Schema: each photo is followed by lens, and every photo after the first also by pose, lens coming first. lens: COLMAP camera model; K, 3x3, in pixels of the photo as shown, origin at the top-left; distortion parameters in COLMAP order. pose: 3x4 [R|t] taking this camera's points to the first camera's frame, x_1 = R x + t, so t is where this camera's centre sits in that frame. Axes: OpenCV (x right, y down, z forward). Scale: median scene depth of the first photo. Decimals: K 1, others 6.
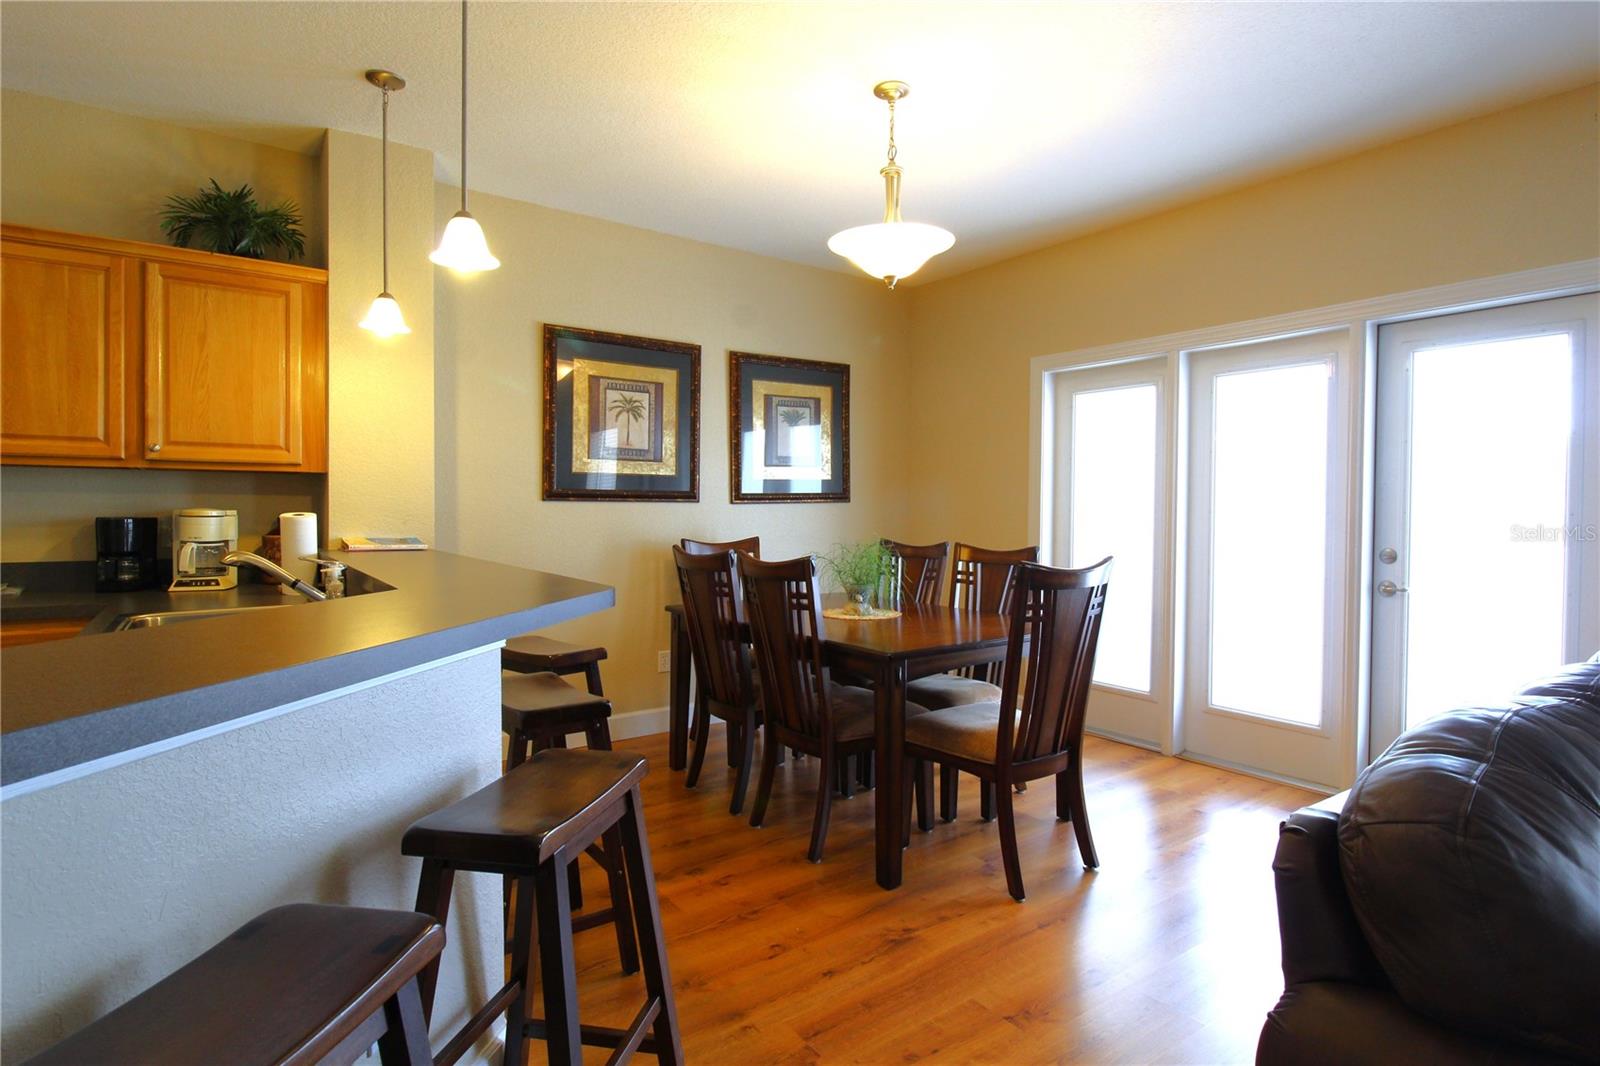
lens RADIAL K [[814.5, 0, 815.5], [0, 814.5, 524.7], [0, 0, 1]] dist [0.000530, -0.010434]
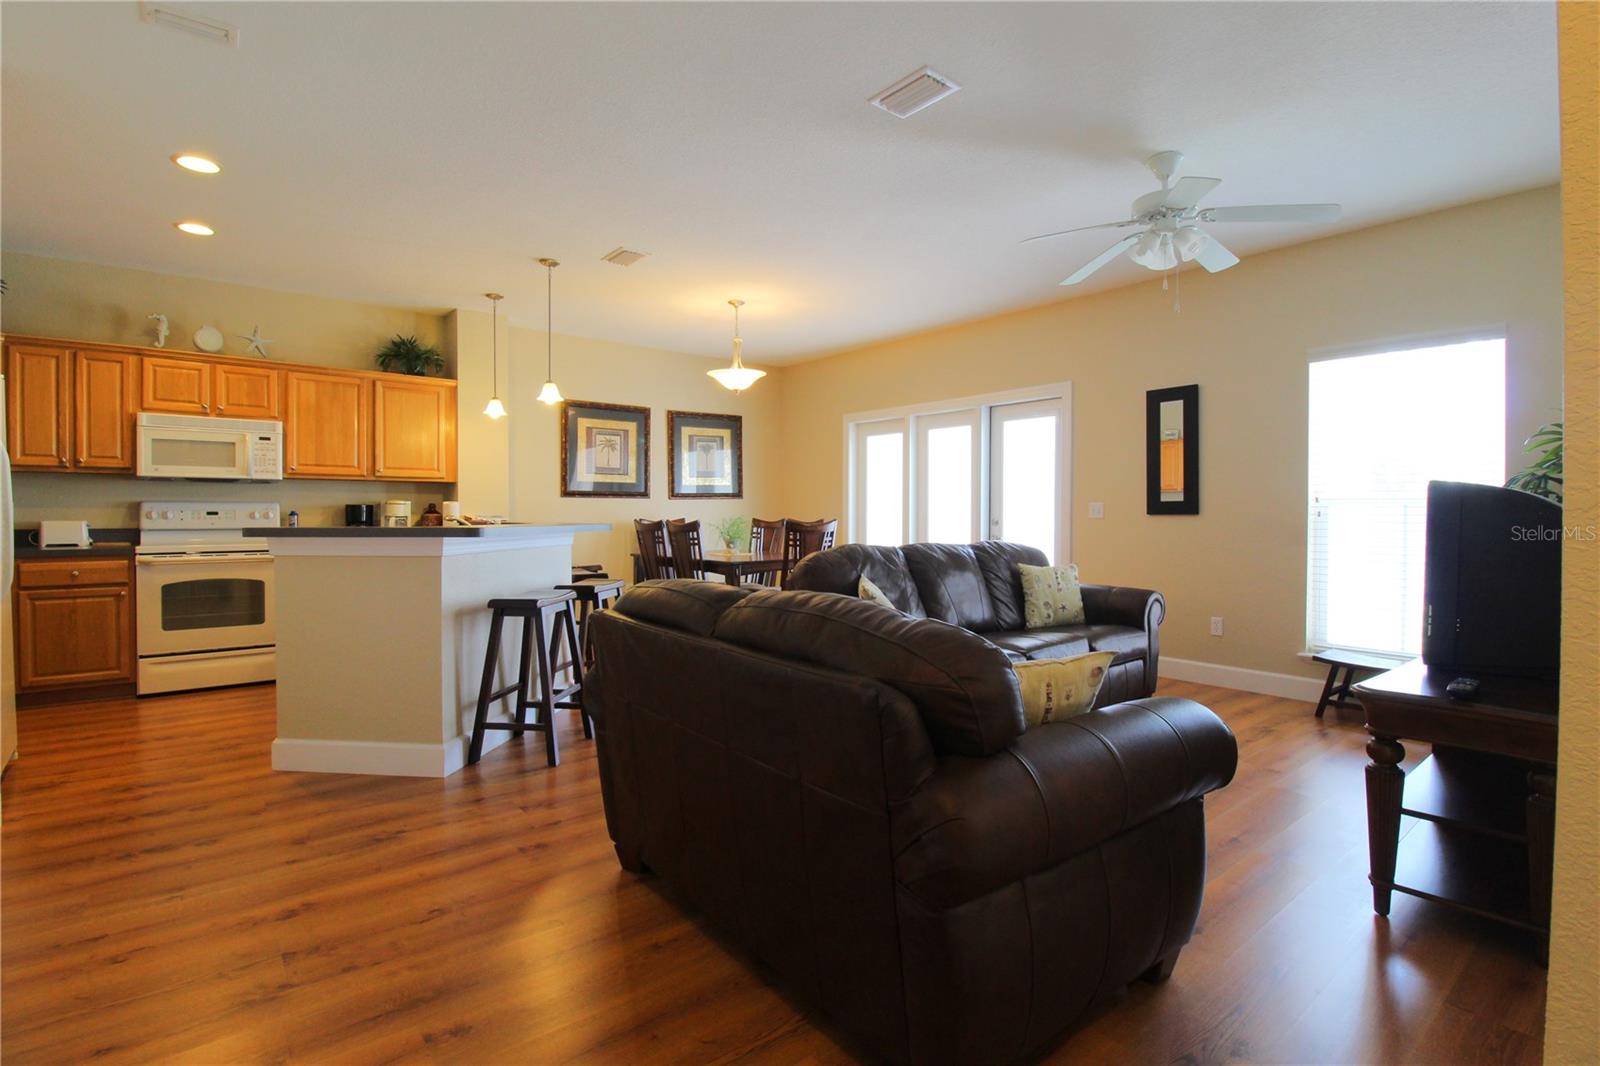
lens RADIAL K [[756.2, 0, 824.3], [0, 756.2, 525.4], [0, 0, 1]] dist [-0.023094, -0.002376]
pose [[0.997581, -0.006021, 0.069246, 0.170719], [0.006153, 0.999980, -0.001691, 0.051964], [-0.069234, 0.002113, 0.997598, -0.924412]]
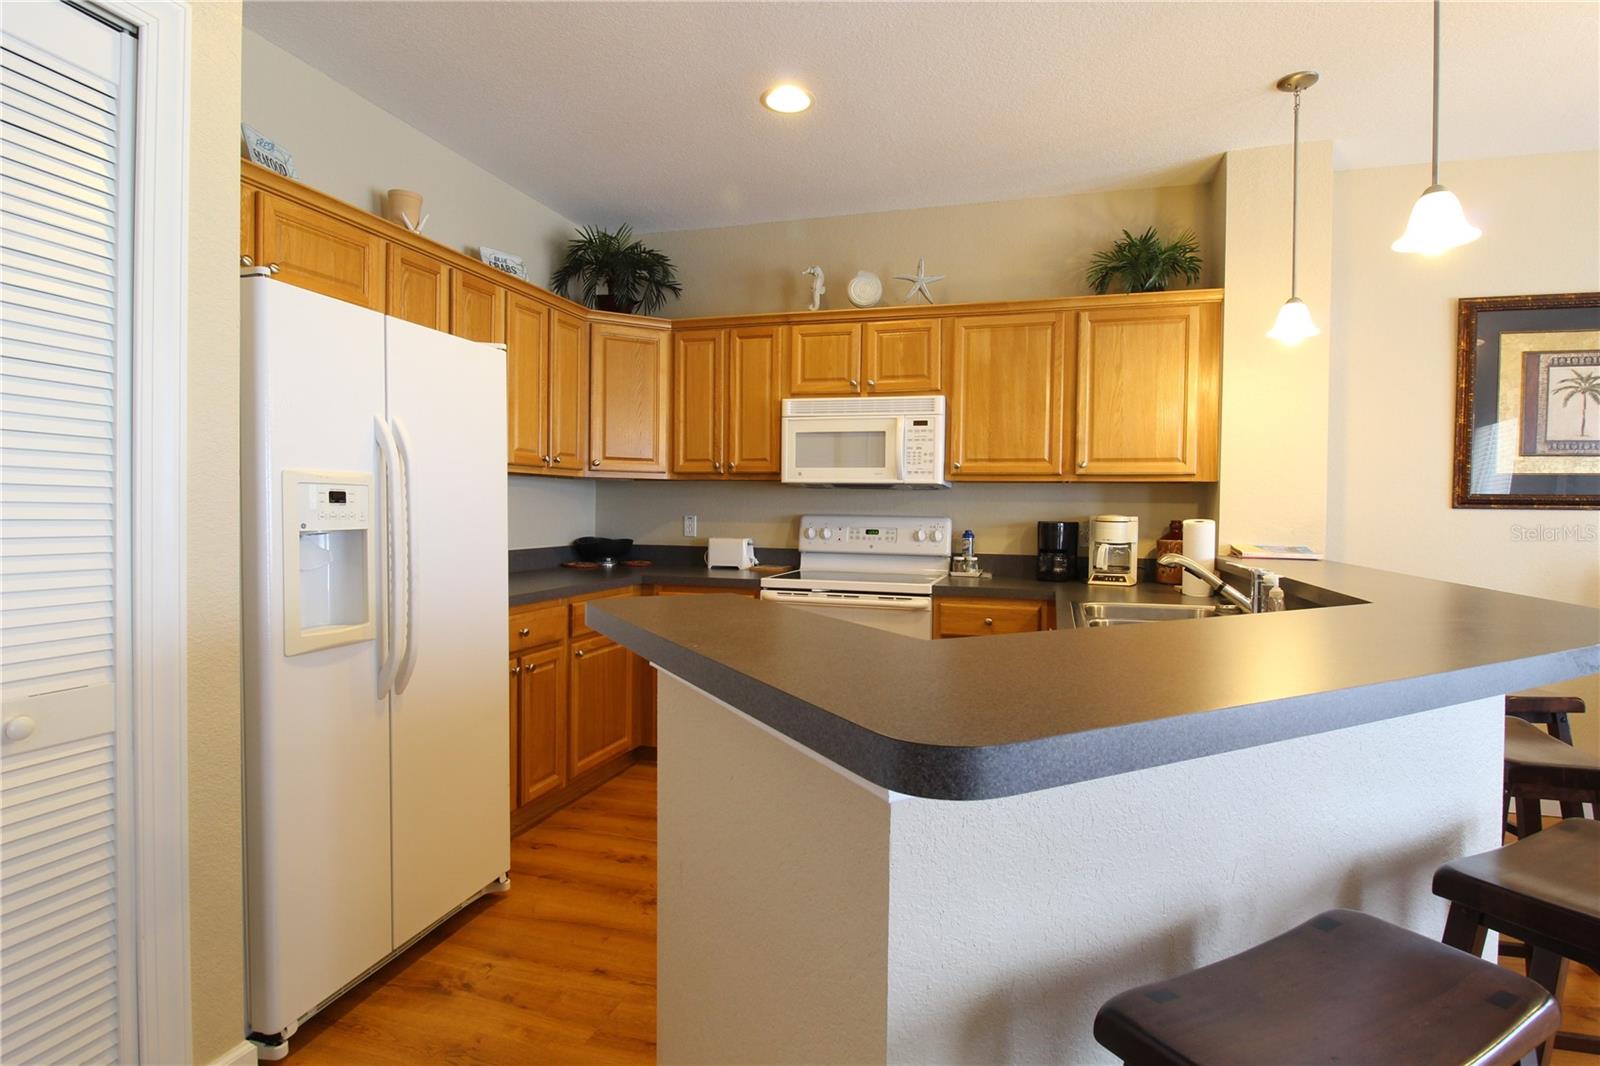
lens RADIAL K [[814.5, 0, 808.4], [0, 814.5, 523.7], [0, 0, 1]] dist [0.000530, -0.010434]
pose [[0.601789, 0.015595, -0.798503, -0.084786], [-0.022932, 0.999735, 0.002242, -0.000161], [0.798326, 0.016962, 0.601987, -0.052334]]
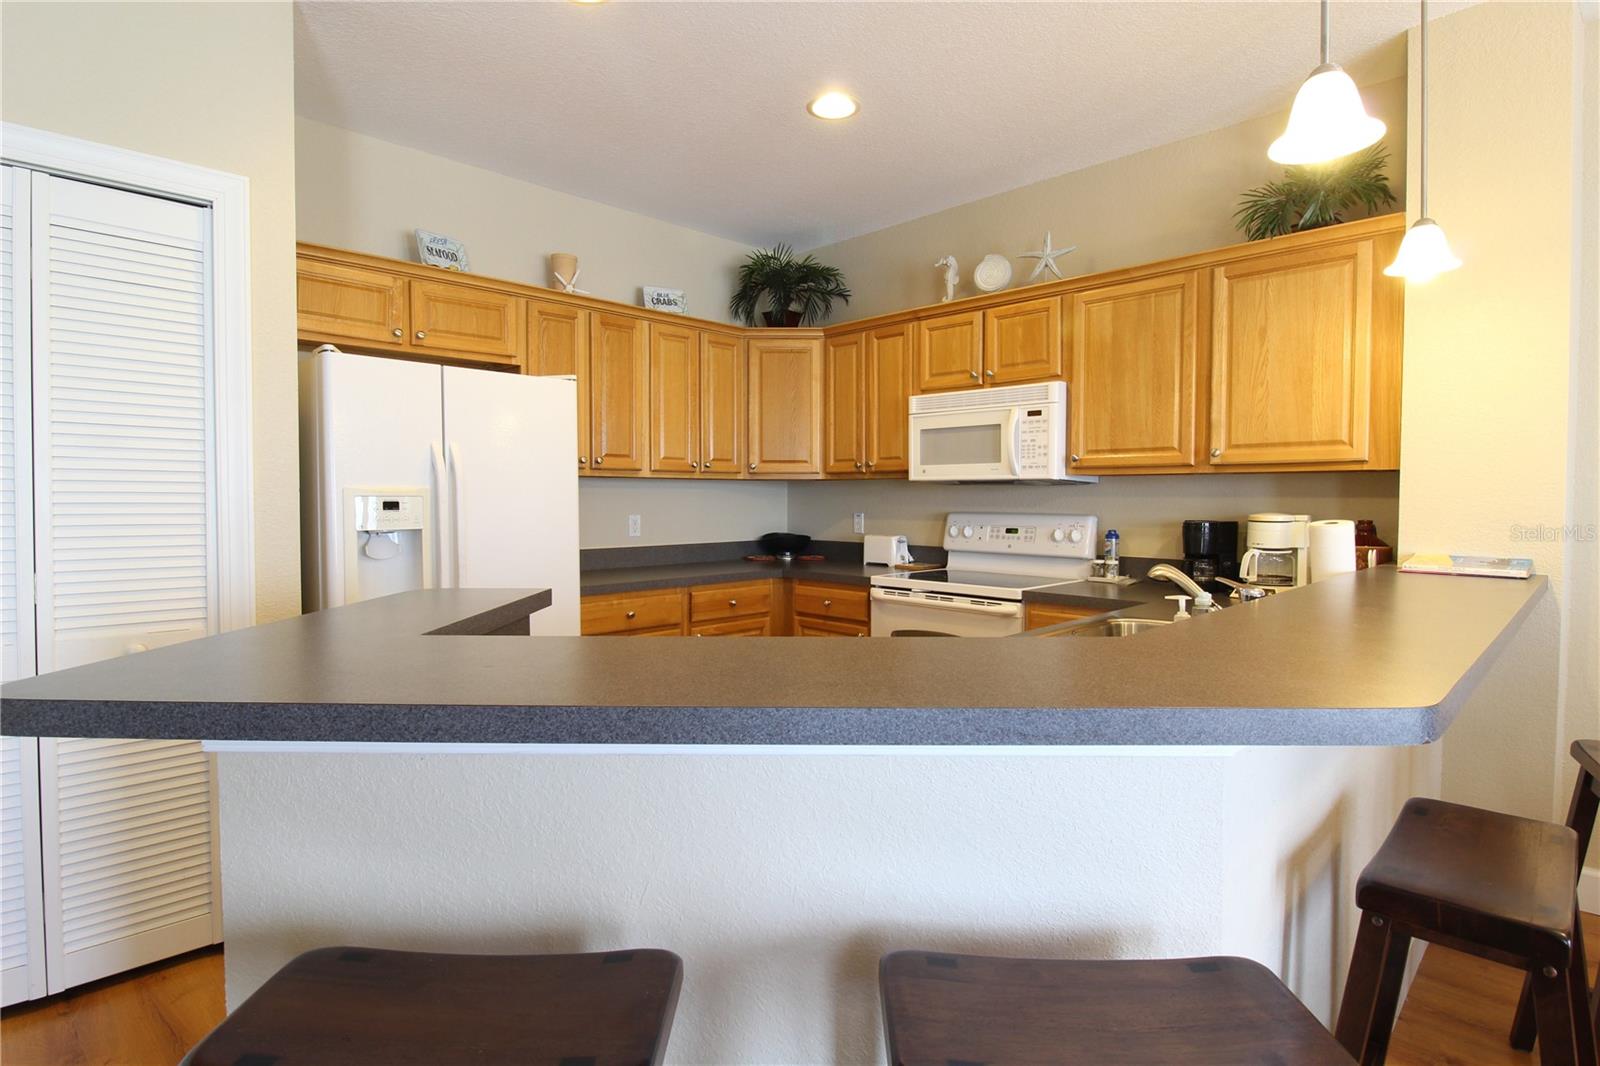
lens RADIAL K [[813.0, 0, 802.8], [0, 813.0, 521.6], [0, 0, 1]] dist [-0.000366, -0.008225]
pose [[0.146132, 0.022996, -0.988998, 0.097449], [-0.019104, 0.999609, 0.020420, -0.019330], [0.989081, 0.015909, 0.146514, 0.328989]]
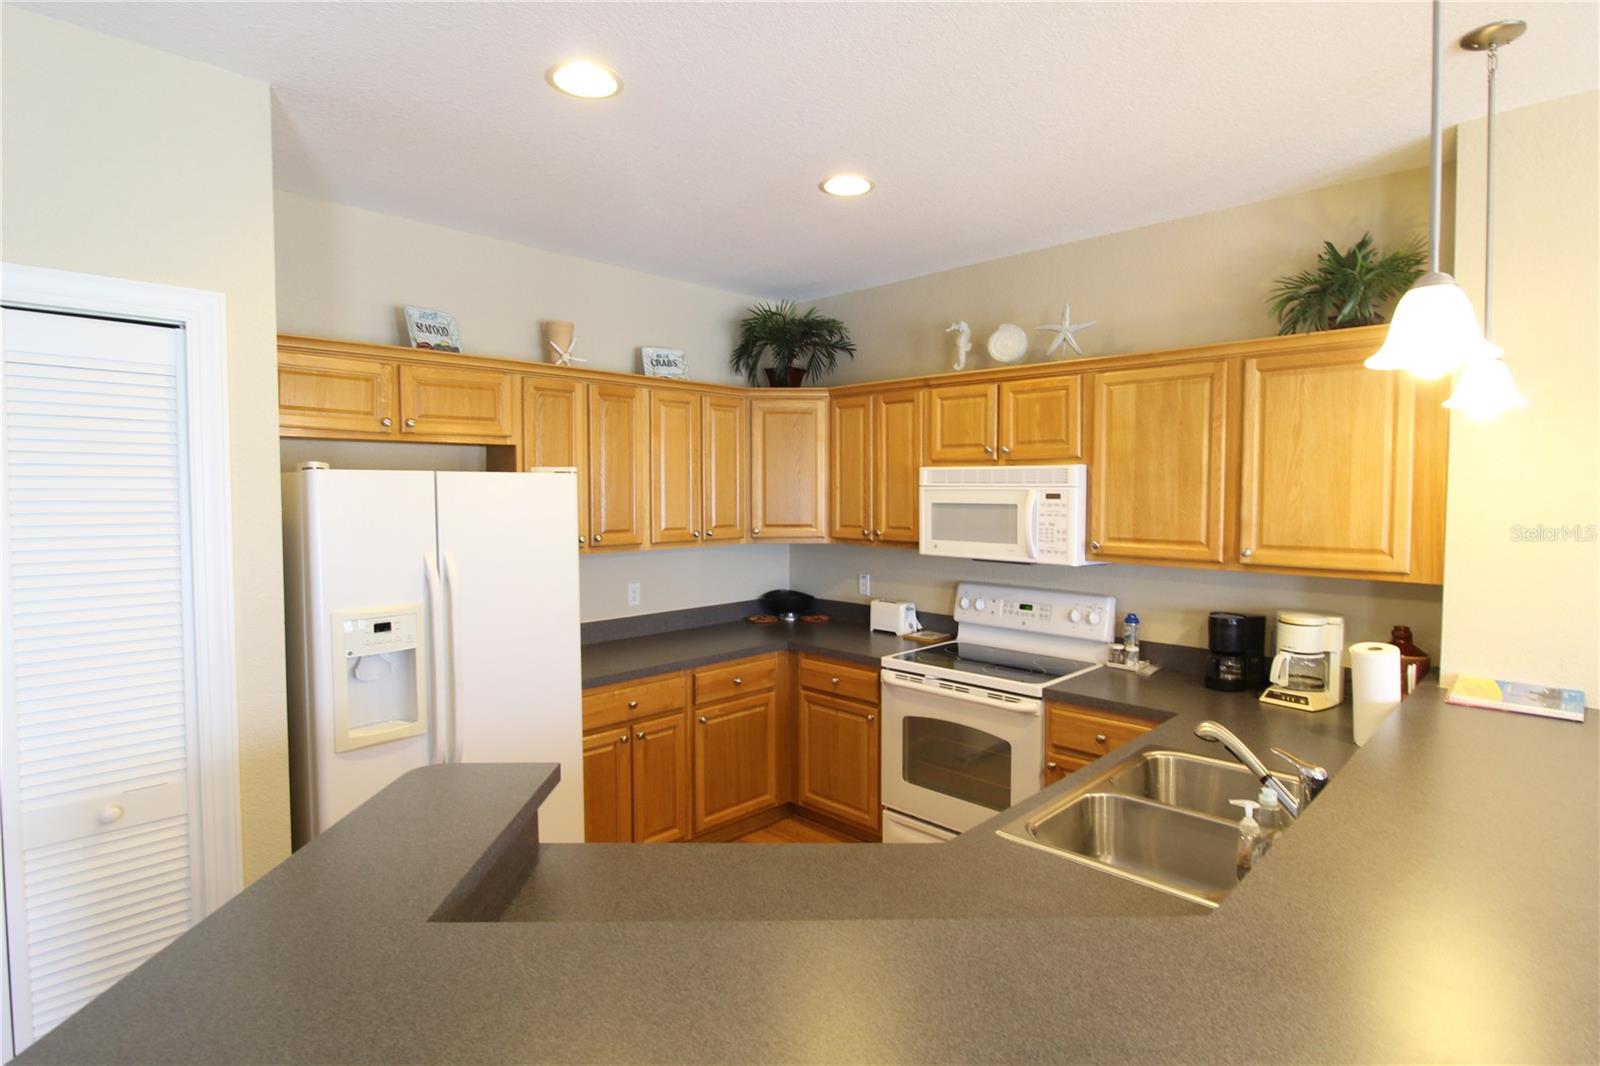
lens RADIAL K [[813.0, 0, 802.5], [0, 813.0, 523.5], [0, 0, 1]] dist [-0.000366, -0.008225]
pose [[0.161150, 0.035574, -0.986289, 0.045543], [-0.016505, 0.999308, 0.033346, -0.143414], [0.986792, 0.010905, 0.161626, 0.305037]]
